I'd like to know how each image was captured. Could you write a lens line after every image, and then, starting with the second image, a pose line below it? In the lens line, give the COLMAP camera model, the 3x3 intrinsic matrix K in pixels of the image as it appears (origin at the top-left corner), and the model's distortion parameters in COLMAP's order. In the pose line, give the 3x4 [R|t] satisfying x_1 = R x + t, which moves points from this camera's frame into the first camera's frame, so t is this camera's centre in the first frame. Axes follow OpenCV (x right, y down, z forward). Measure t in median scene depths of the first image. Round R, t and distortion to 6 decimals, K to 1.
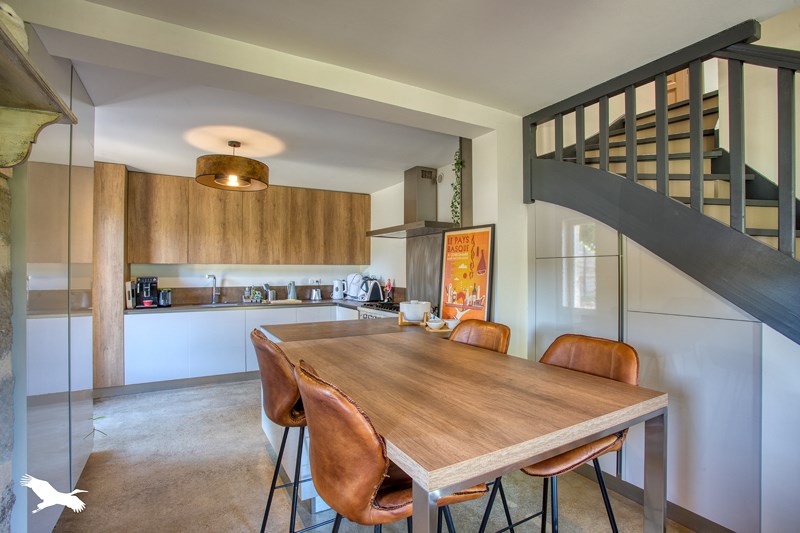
lens RADIAL K [[383.4, 0, 400.0], [0, 383.4, 266.5], [0, 0, 1]] dist [-0.020153, 0.000103]
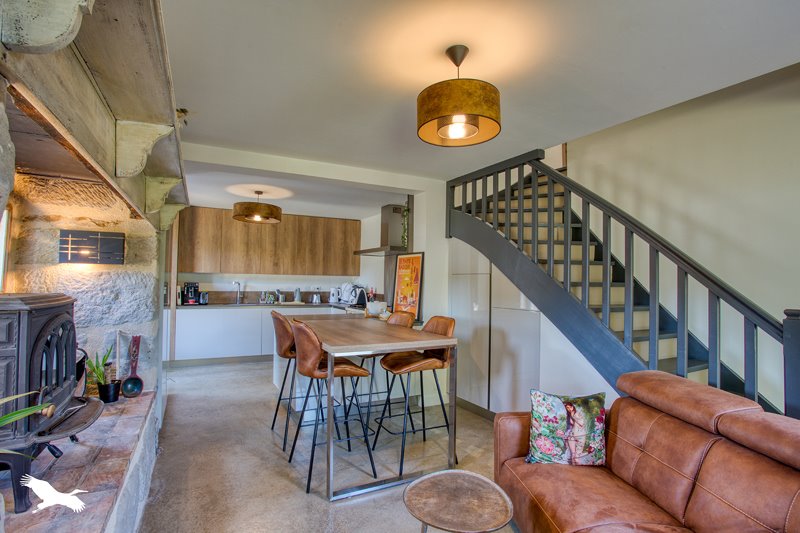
lens RADIAL K [[398.4, 0, 398.1], [0, 398.4, 271.6], [0, 0, 1]] dist [-0.000098, -0.000031]
pose [[0.999008, 0.016171, -0.041494, 0.125999], [-0.016720, 0.999777, -0.012909, -0.005076], [0.041276, 0.013590, 0.999055, -0.373680]]
